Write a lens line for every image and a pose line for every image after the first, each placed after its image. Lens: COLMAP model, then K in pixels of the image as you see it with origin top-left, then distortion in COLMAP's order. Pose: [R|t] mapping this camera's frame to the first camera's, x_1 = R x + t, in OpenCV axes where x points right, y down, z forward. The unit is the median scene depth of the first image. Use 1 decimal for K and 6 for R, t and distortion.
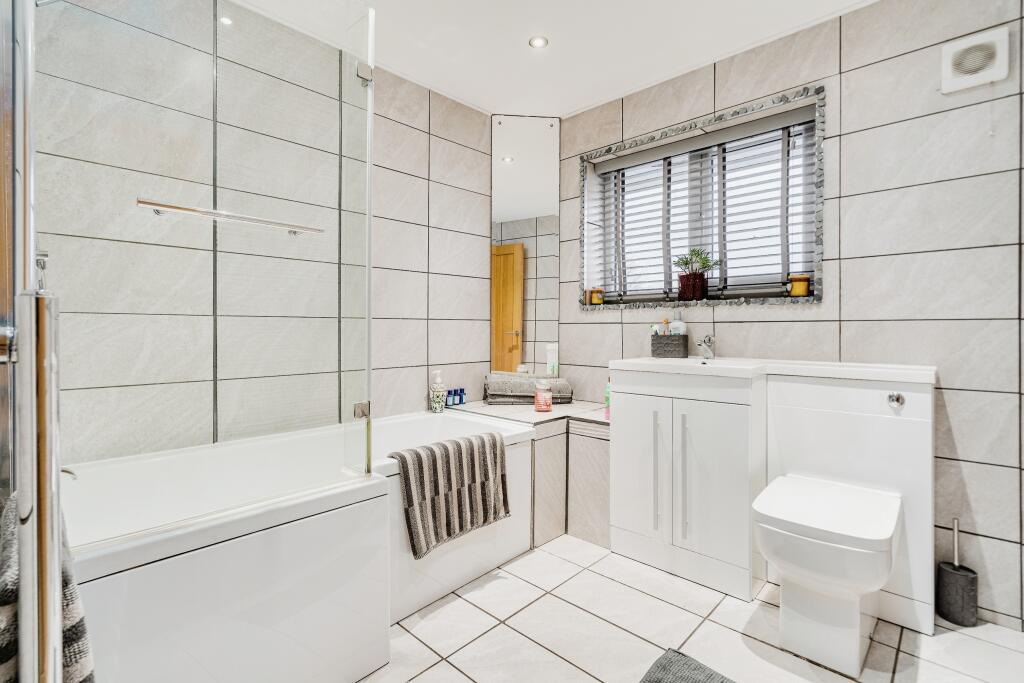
lens RADIAL K [[474.5, 0, 507.3], [0, 474.5, 327.4], [0, 0, 1]] dist [-0.002394, 0.000125]
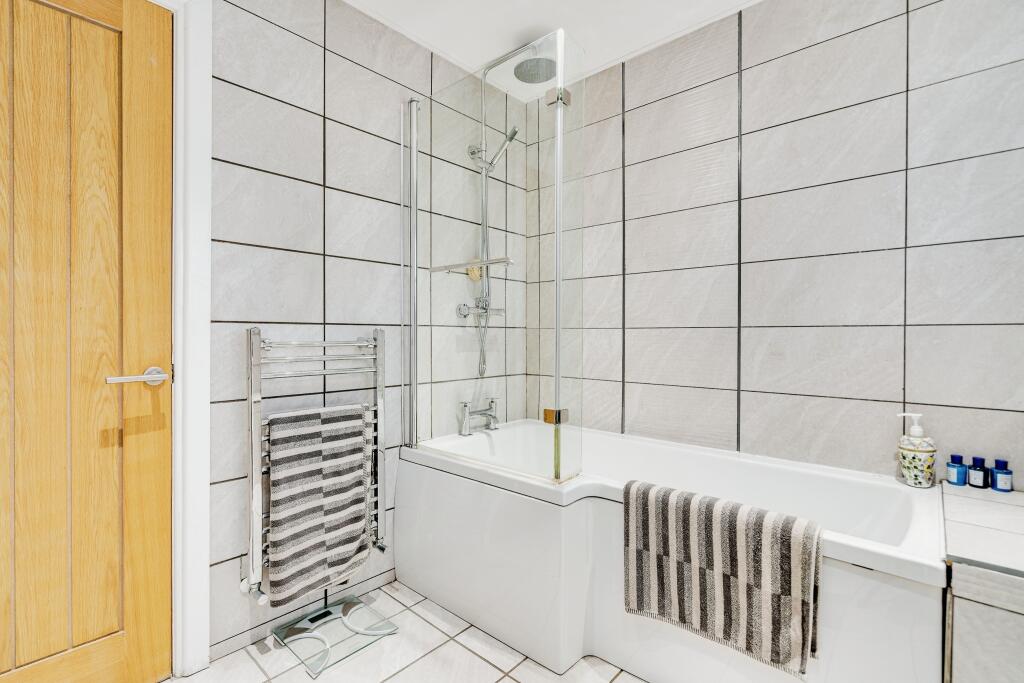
lens RADIAL K [[475.1, 0, 510.8], [0, 475.1, 338.1], [0, 0, 1]] dist [-0.000603, 0.000220]
pose [[0.028287, 0.003300, -0.999594, 0.589836], [-0.001814, 0.999993, 0.003250, -0.003418], [0.999598, 0.001721, 0.028293, 0.689069]]
